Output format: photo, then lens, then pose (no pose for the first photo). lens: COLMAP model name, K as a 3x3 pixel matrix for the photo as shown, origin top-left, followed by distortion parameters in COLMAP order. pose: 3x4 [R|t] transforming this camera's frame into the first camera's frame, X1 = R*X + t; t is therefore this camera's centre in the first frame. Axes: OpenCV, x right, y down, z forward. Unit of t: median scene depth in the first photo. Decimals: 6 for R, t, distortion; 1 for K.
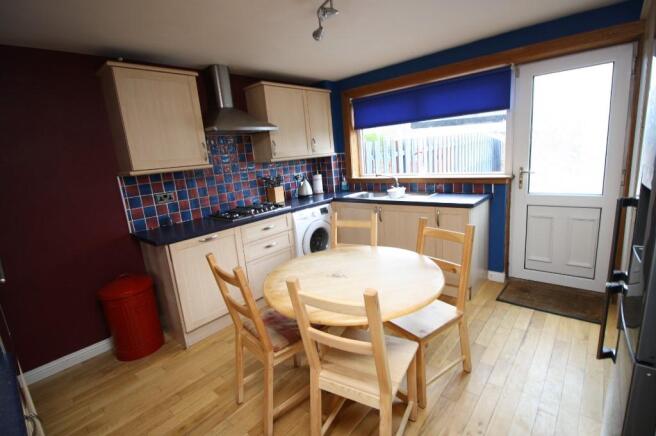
lens RADIAL K [[311.9, 0, 328.0], [0, 311.9, 218.0], [0, 0, 1]] dist [-0.000526, -0.000380]
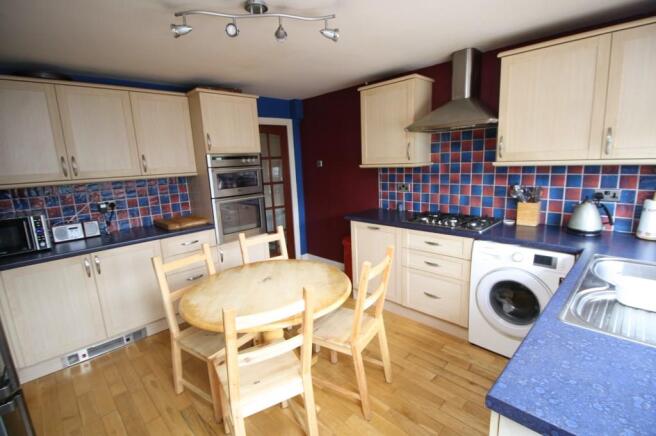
lens RADIAL K [[311.9, 0, 328.0], [0, 311.9, 218.0], [0, 0, 1]] dist [-0.000526, -0.000380]
pose [[-0.067301, 0.275353, -0.958984, 0.632573], [-0.152888, 0.946966, 0.282632, -0.233391], [0.985949, 0.165639, -0.021634, 0.721620]]
